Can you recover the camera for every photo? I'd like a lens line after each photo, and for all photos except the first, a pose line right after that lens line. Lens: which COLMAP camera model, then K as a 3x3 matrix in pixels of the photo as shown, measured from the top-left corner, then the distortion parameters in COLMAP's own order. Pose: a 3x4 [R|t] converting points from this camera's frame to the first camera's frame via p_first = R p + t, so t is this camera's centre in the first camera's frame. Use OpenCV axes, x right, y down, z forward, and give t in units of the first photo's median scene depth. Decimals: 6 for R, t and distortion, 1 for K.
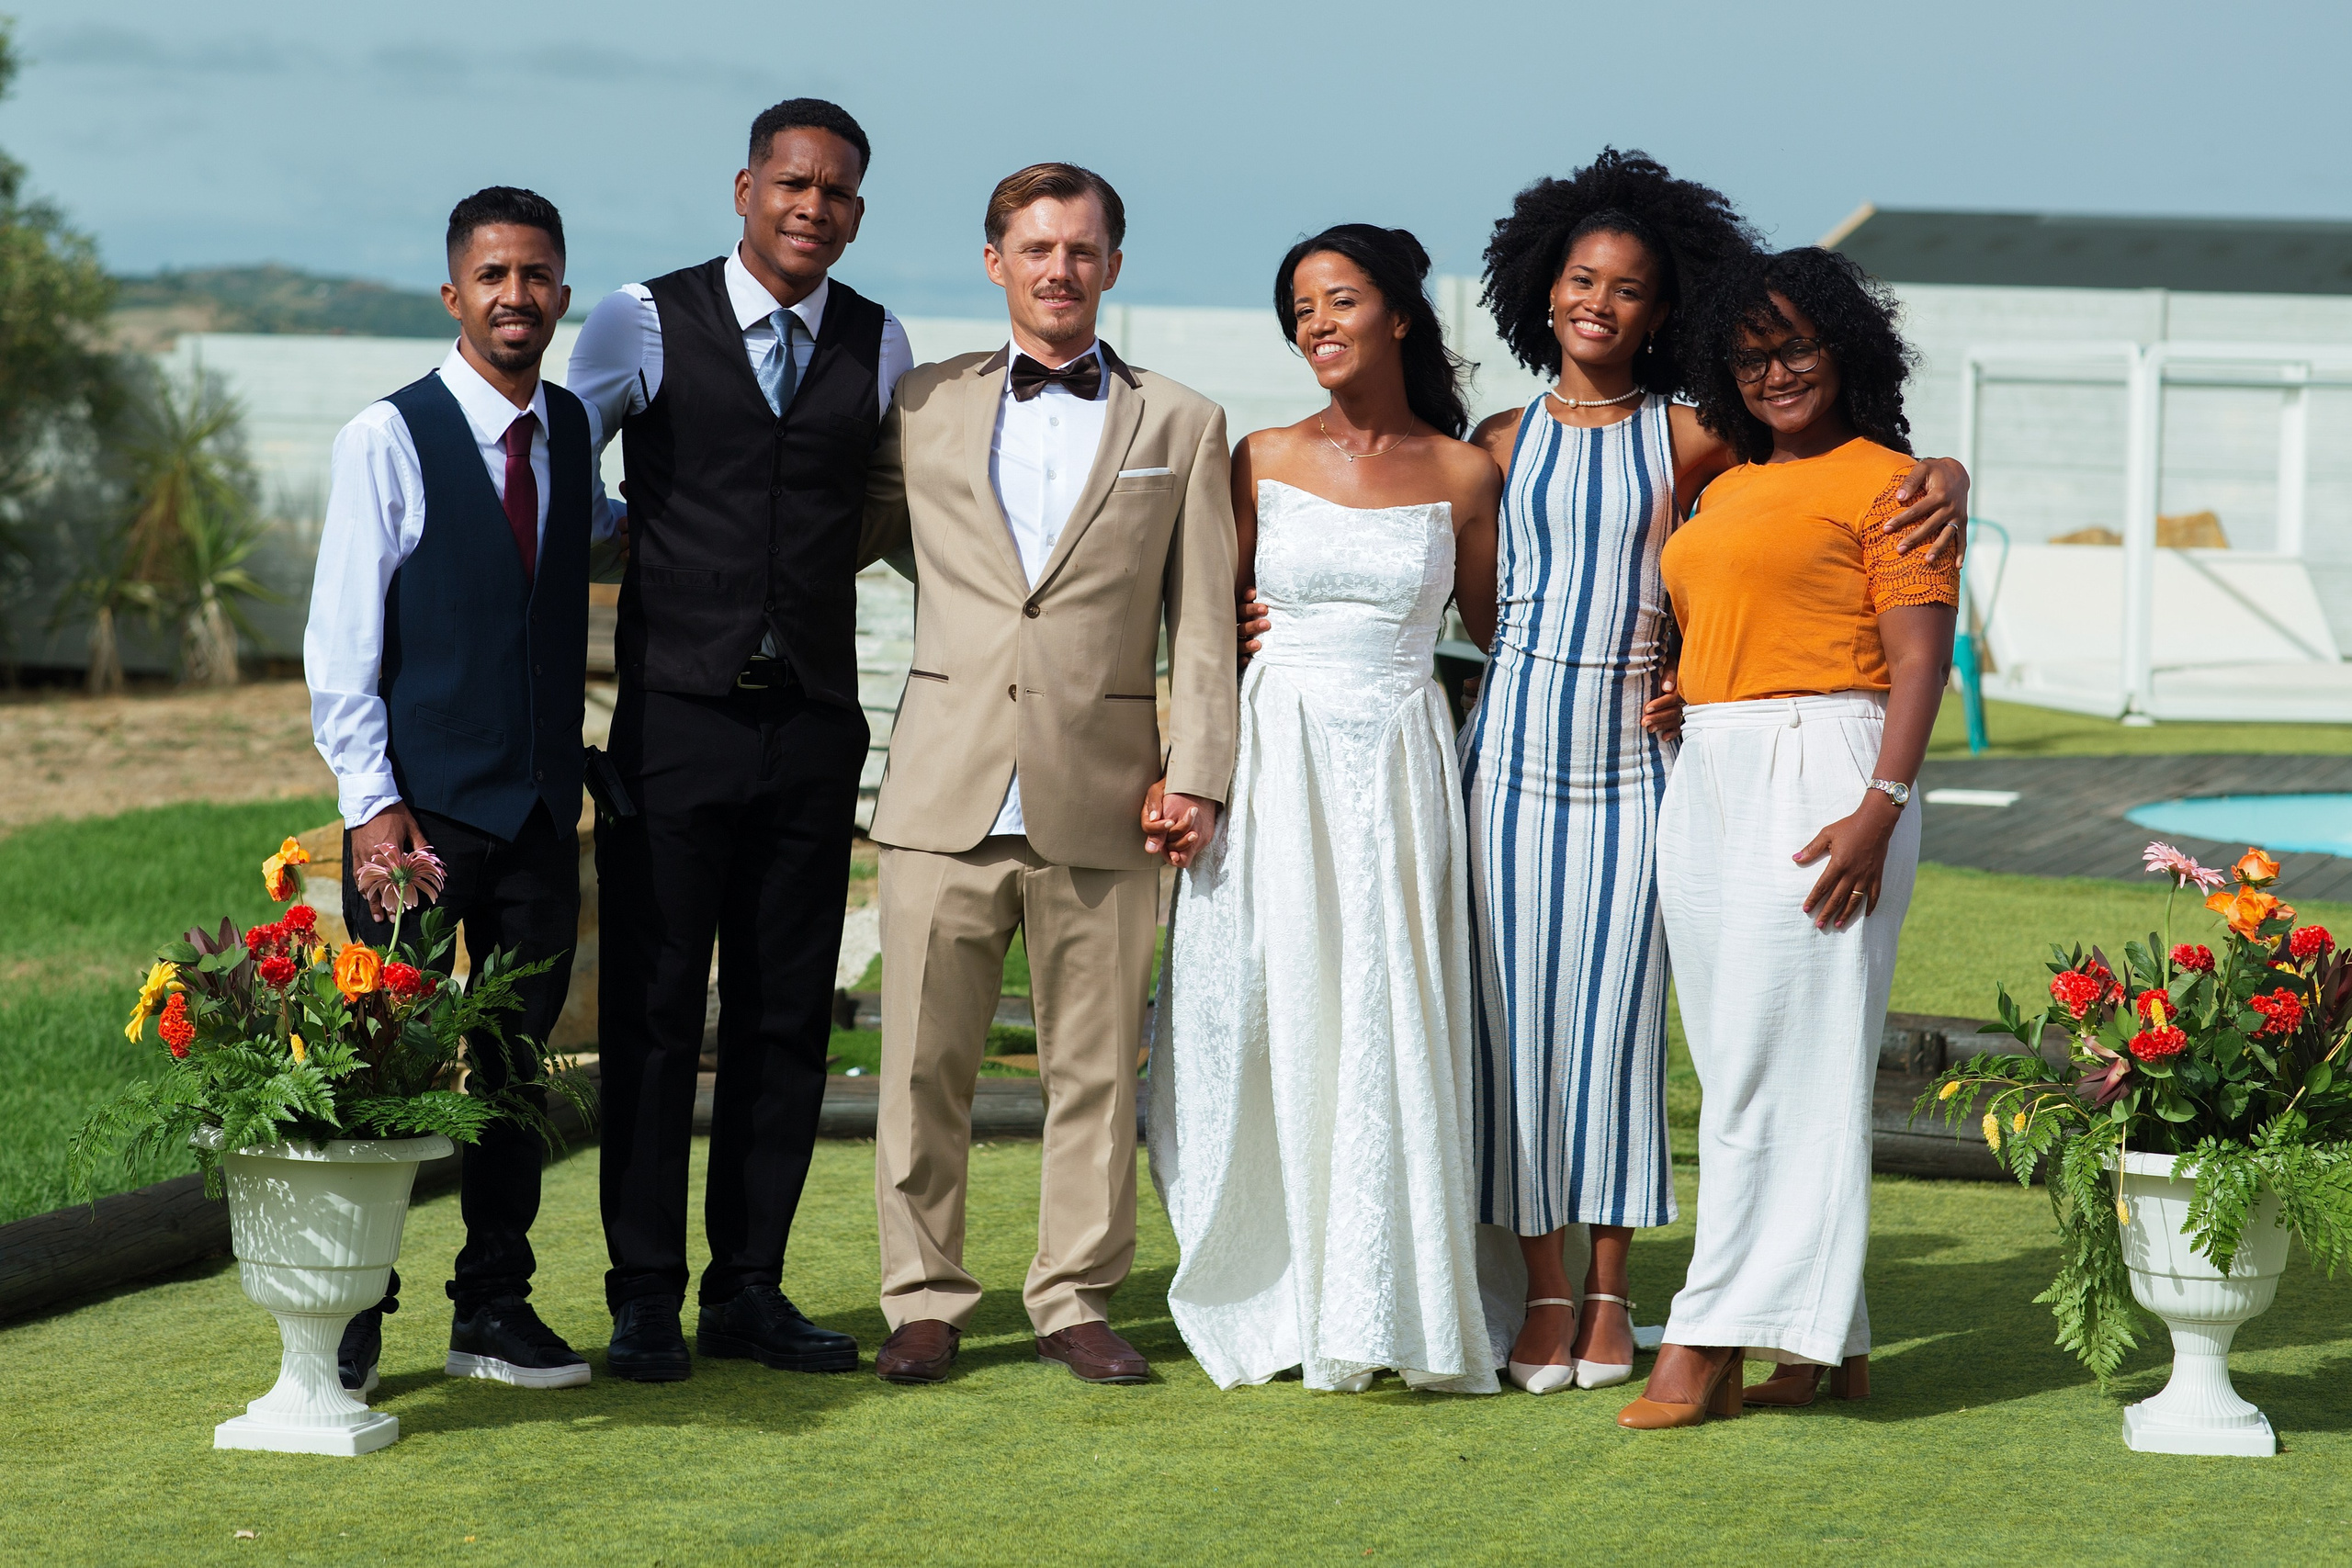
lens RADIAL K [[6210.7, 0, 1077.4], [0, 6210.7, 778.1], [0, 0, 1]] dist [0.057863, -0.193753]
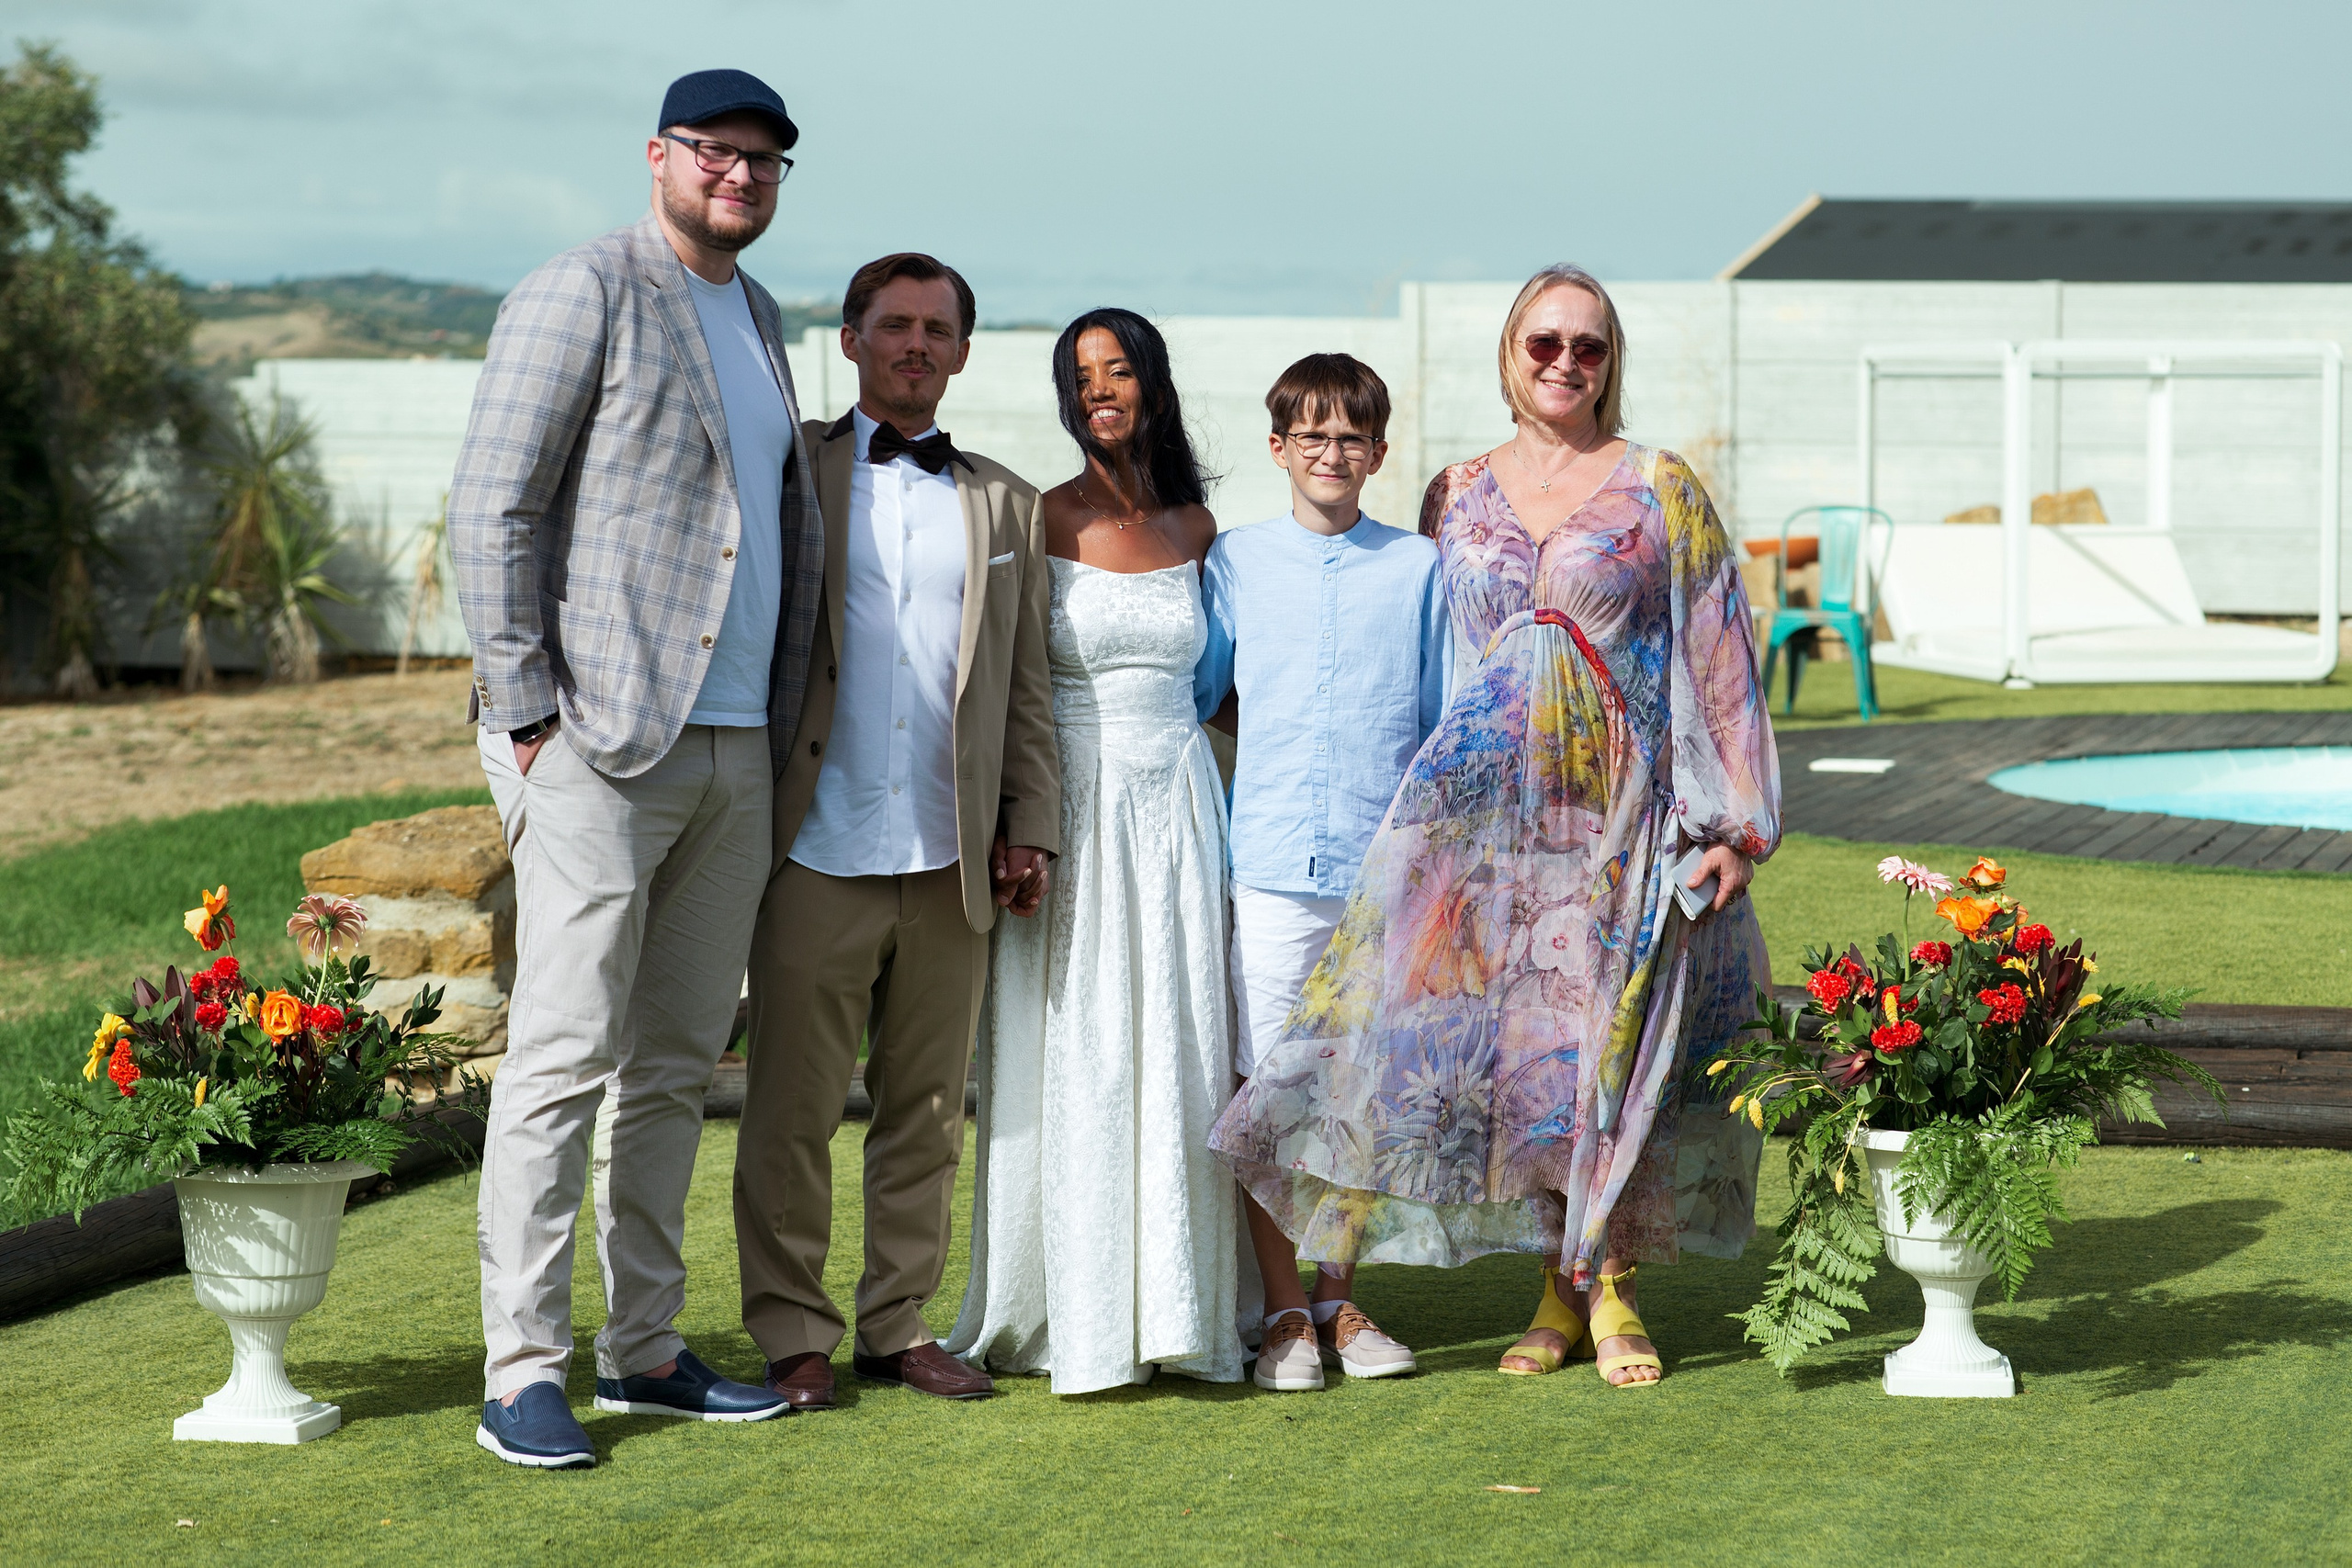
lens RADIAL K [[5689.5, 0, 1183.0], [0, 5689.5, 790.1], [0, 0, 1]] dist [0.049871, -0.062287]
pose [[0.999668, -0.024281, 0.008621, 0.035790], [0.024178, 0.999637, 0.011894, -0.016587], [-0.008907, -0.011681, 0.999892, -0.027861]]
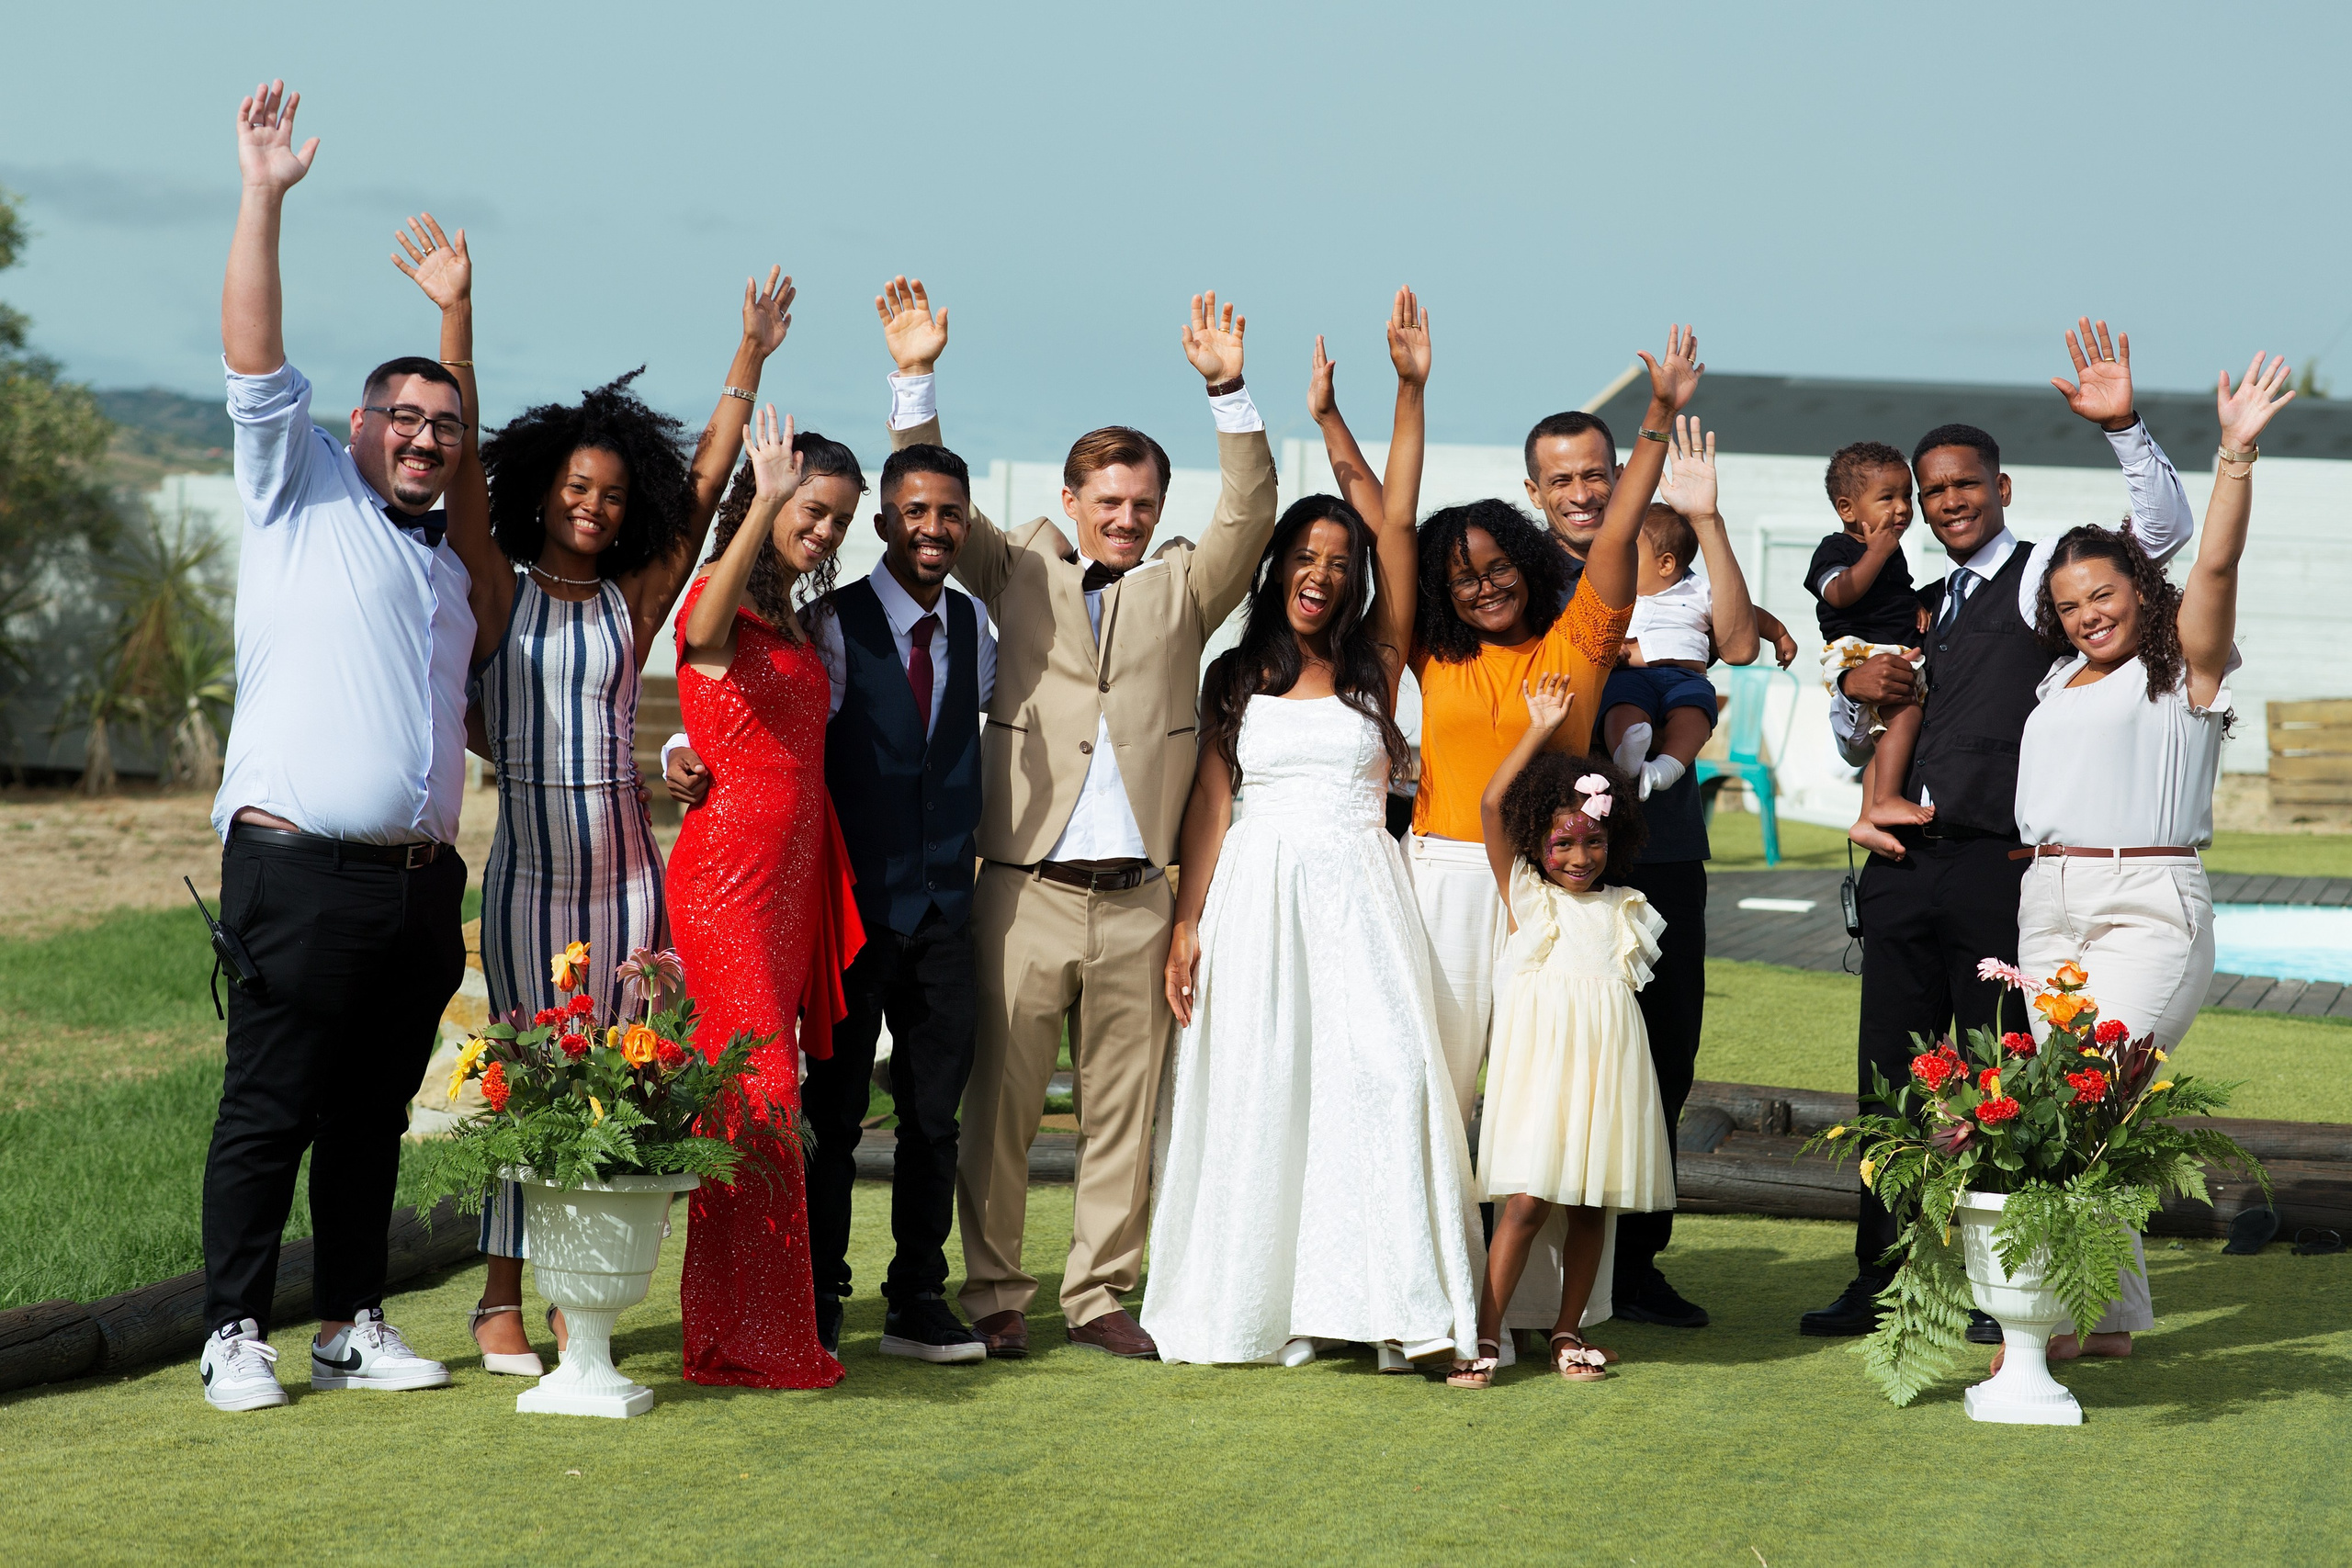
lens RADIAL K [[5689.5, 0, 1183.0], [0, 5689.5, 790.1], [0, 0, 1]] dist [0.049871, -0.062287]
pose [[0.998599, 0.008809, 0.052171, -0.060332], [-0.008107, 0.999874, -0.013650, -0.006836], [-0.052285, 0.013208, 0.998545, -0.189914]]
